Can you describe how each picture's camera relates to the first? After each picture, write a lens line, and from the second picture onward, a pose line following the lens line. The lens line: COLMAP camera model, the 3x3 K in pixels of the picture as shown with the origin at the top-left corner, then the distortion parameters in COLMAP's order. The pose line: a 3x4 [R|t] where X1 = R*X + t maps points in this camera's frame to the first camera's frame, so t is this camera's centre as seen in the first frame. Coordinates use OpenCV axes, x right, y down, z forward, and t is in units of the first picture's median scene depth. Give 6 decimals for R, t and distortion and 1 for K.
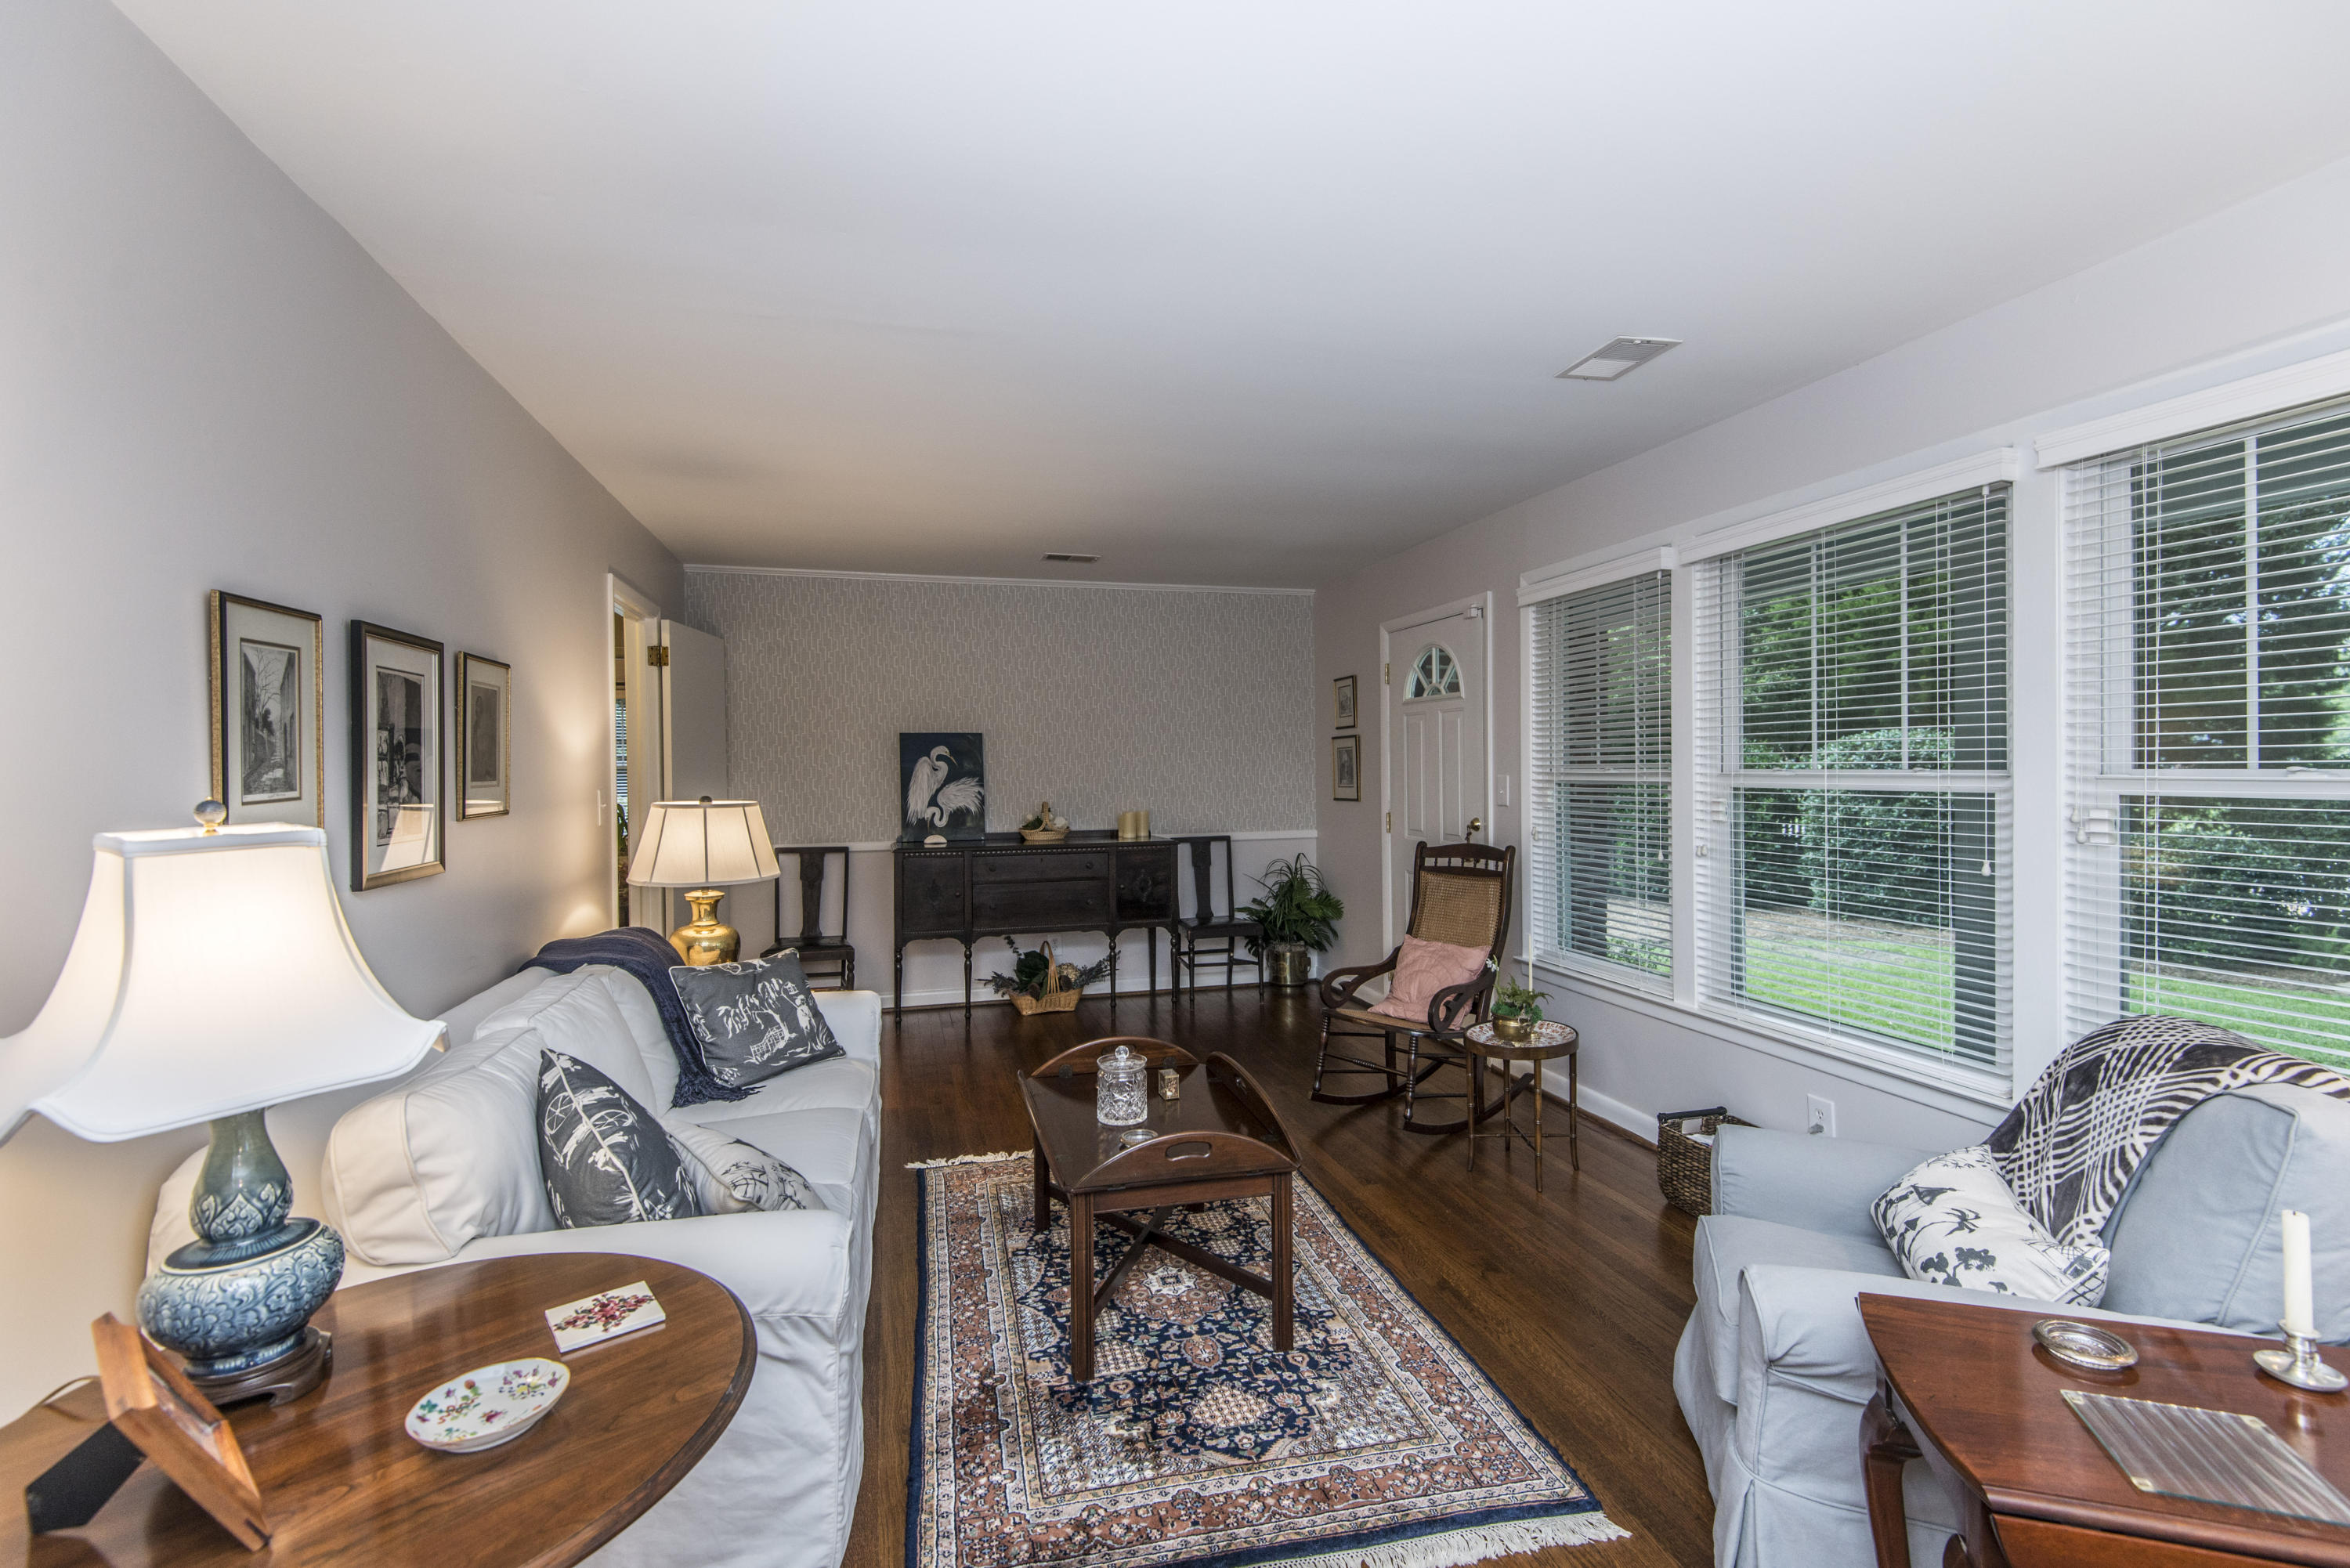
lens RADIAL K [[1065.4, 0, 1174.7], [0, 1065.4, 772.7], [0, 0, 1]] dist [0.045372, -0.025653]
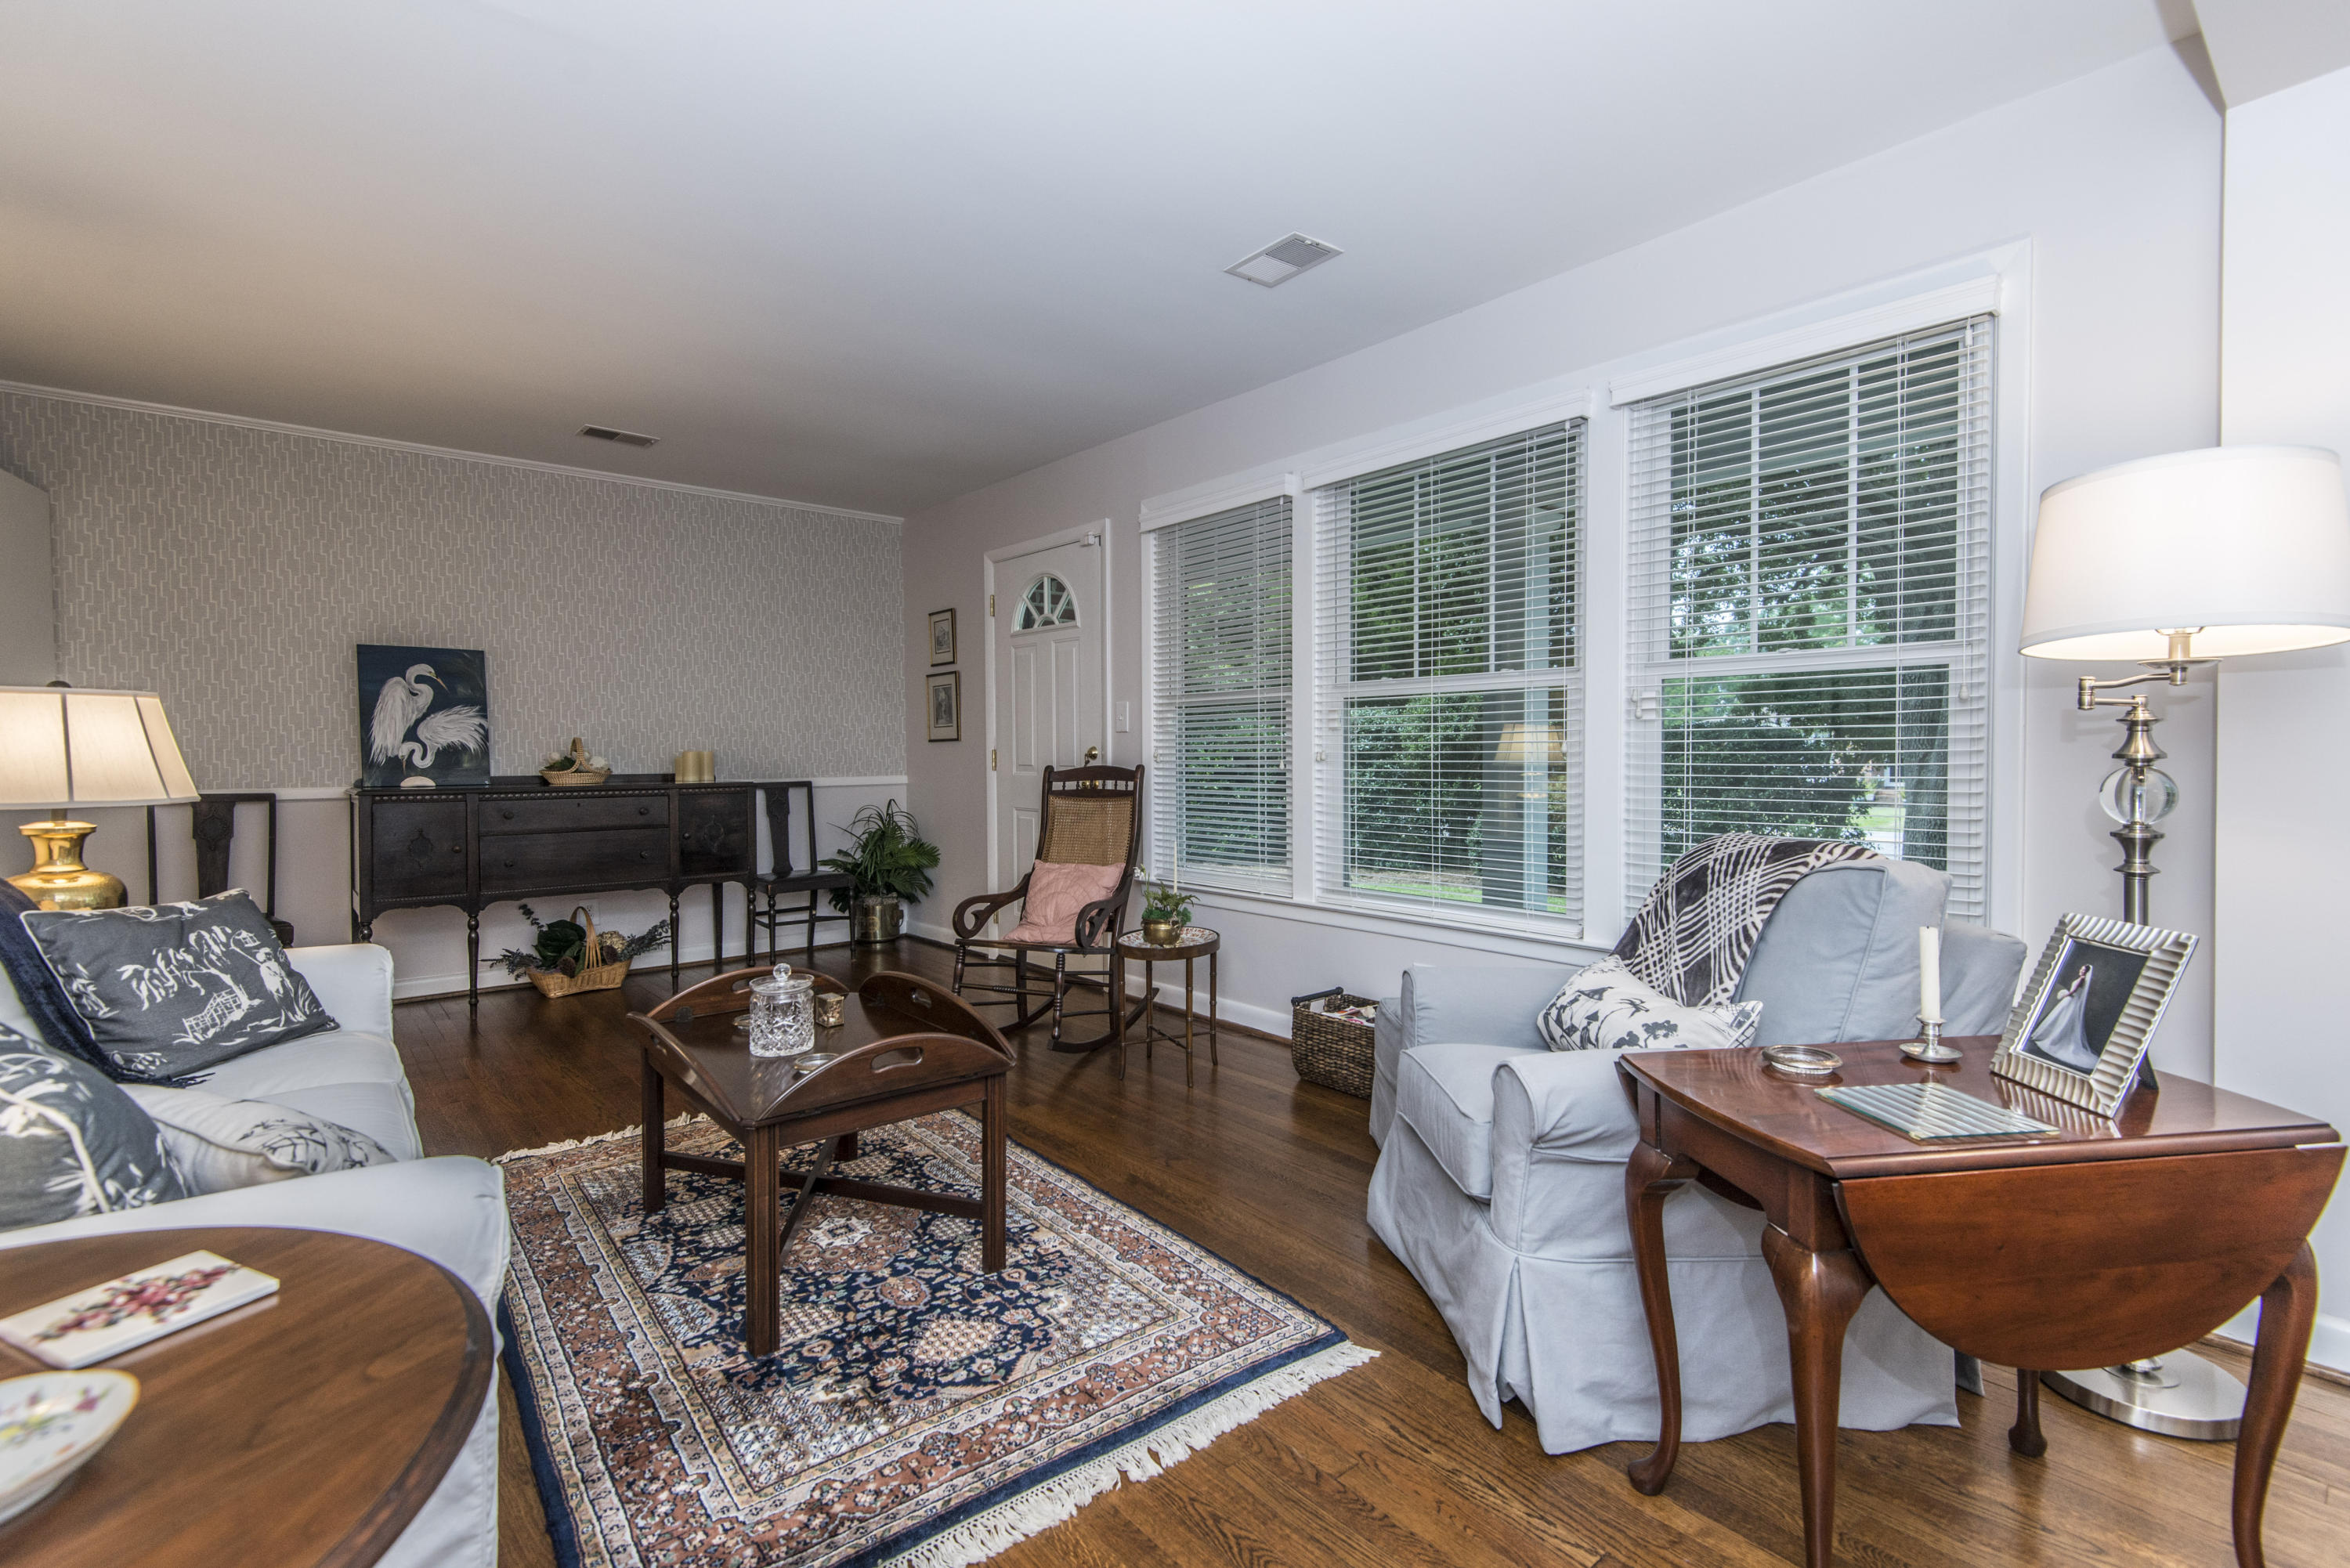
lens RADIAL K [[1065.4, 0, 1174.7], [0, 1065.4, 772.7], [0, 0, 1]] dist [0.045372, -0.025653]
pose [[0.904974, -0.004223, 0.425446, -0.119465], [-0.000347, 0.999943, 0.010663, 0.091958], [-0.425467, -0.009797, 0.904921, 0.106608]]
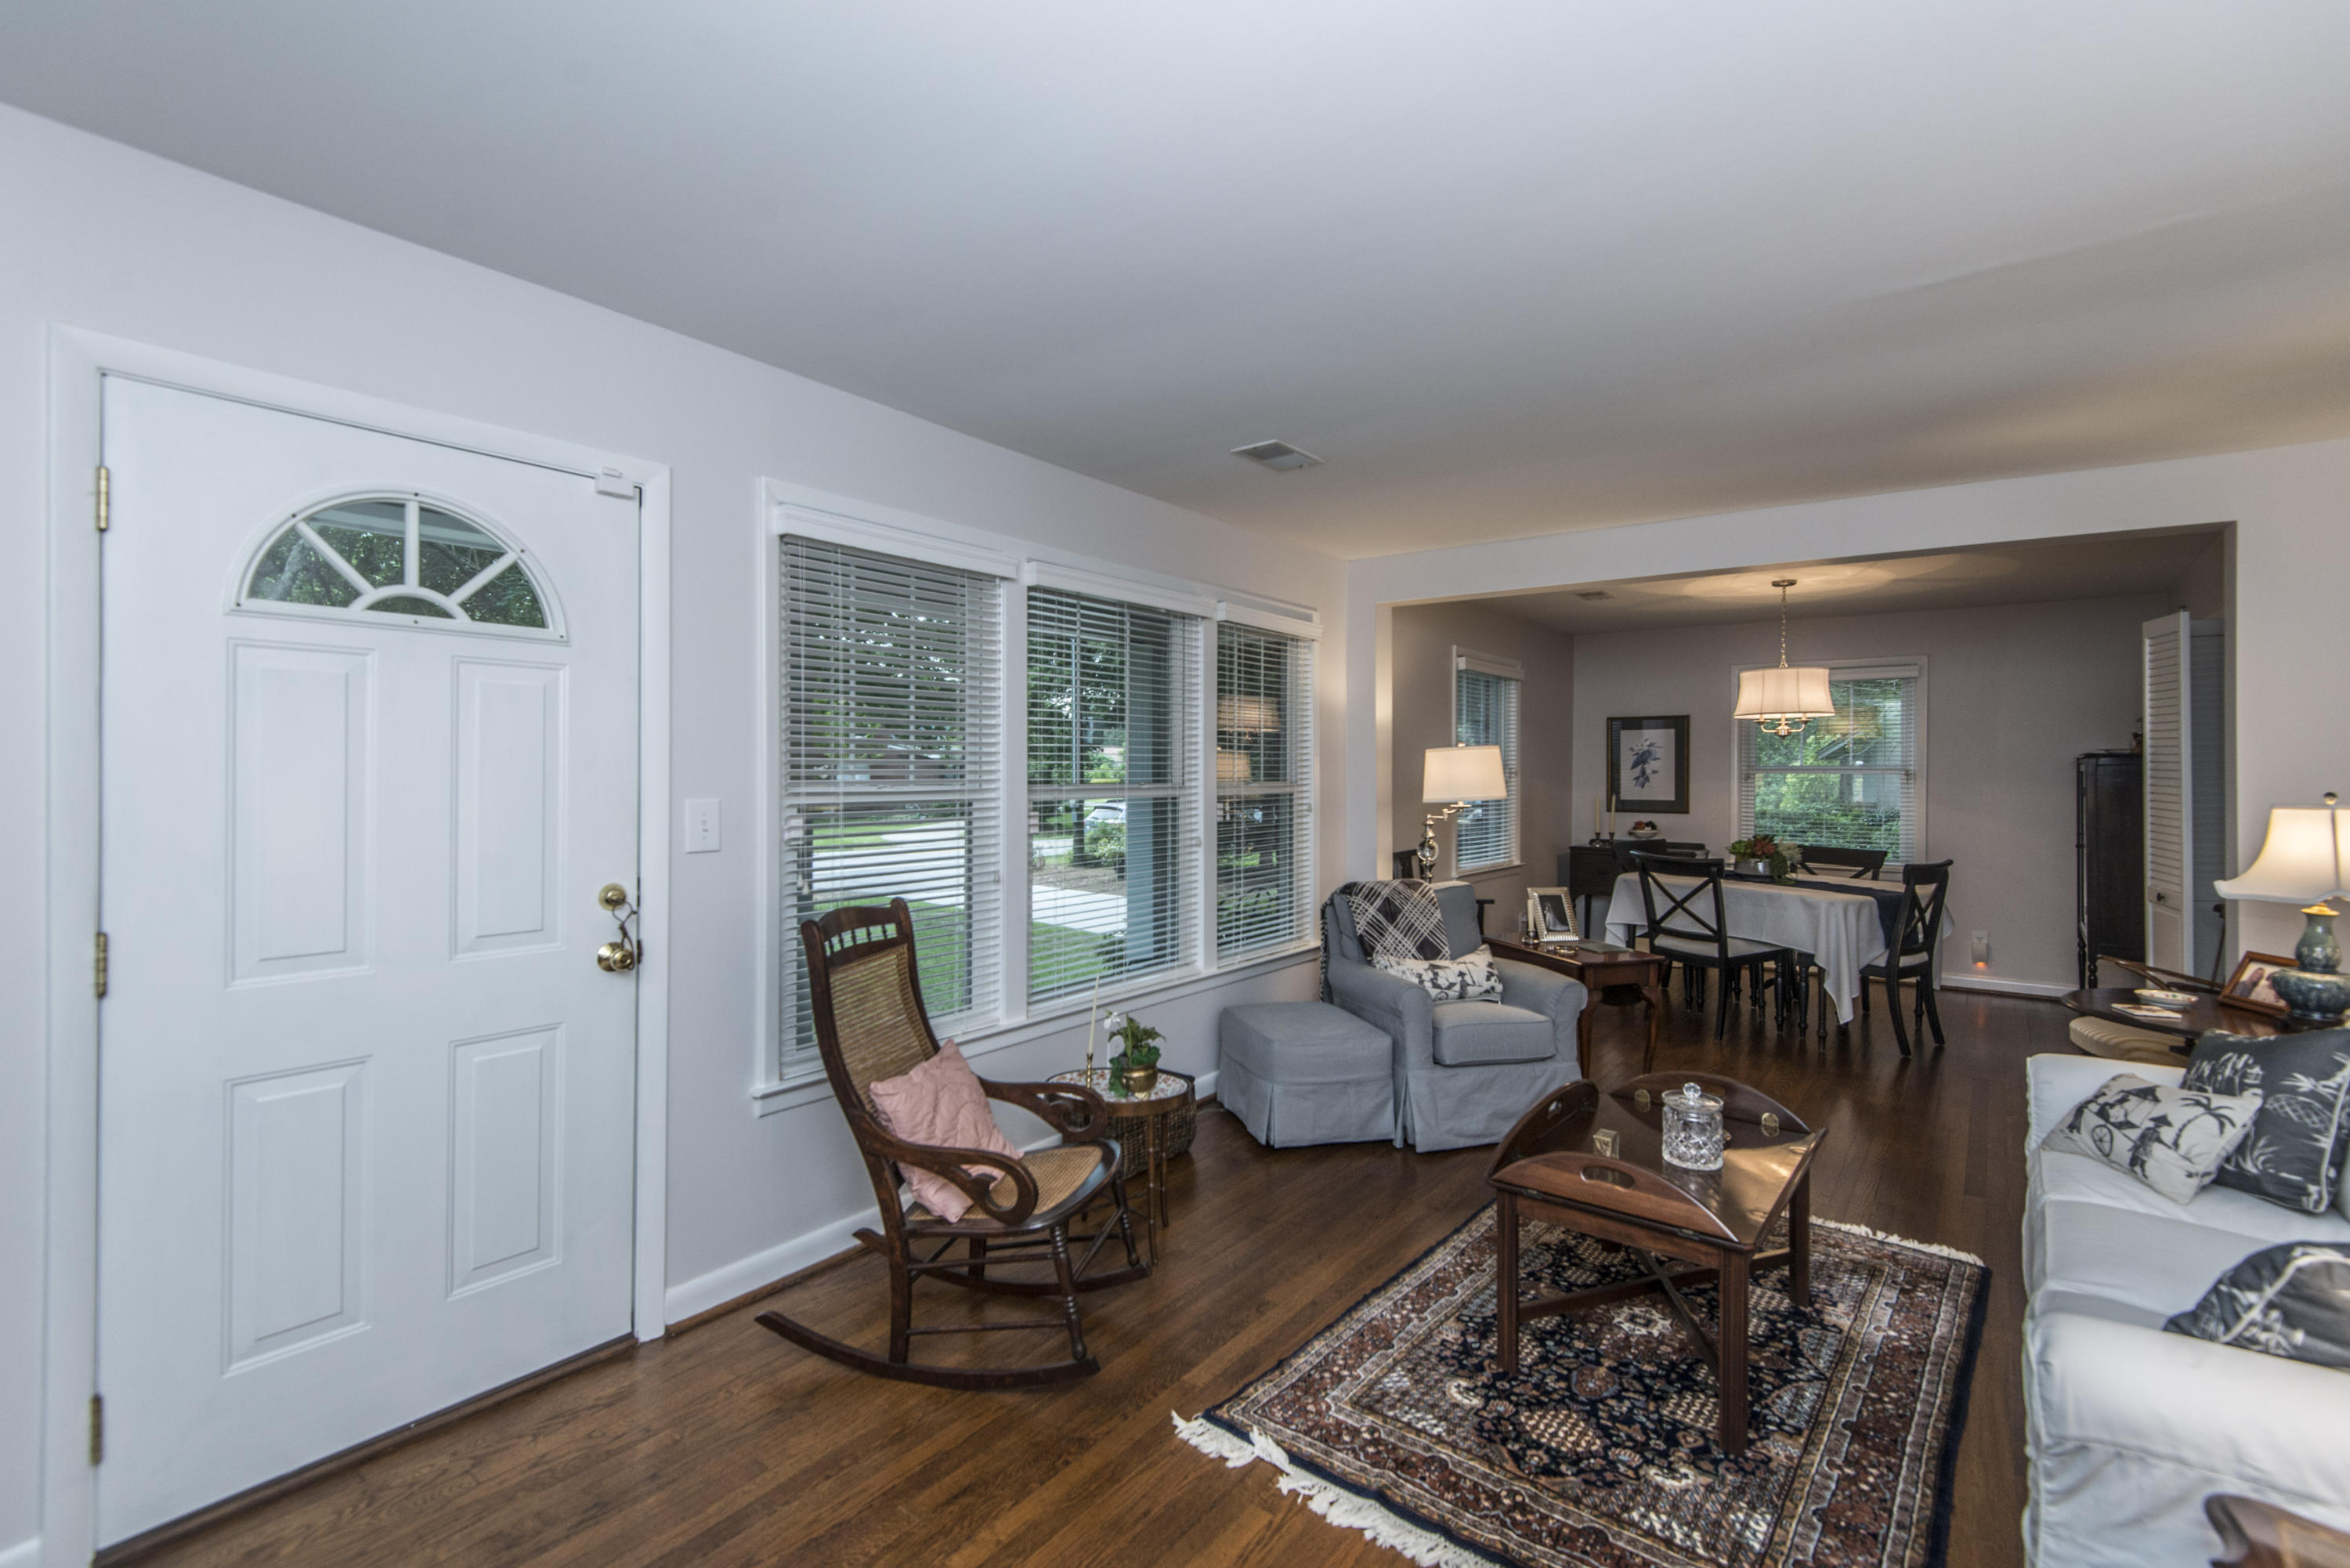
lens RADIAL K [[1065.4, 0, 1174.7], [0, 1065.4, 772.7], [0, 0, 1]] dist [0.045372, -0.025653]
pose [[-0.611835, 0.004959, 0.790970, -0.483557], [0.005930, 0.999981, -0.001683, -0.014148], [-0.790964, 0.003660, -0.611852, 1.802800]]
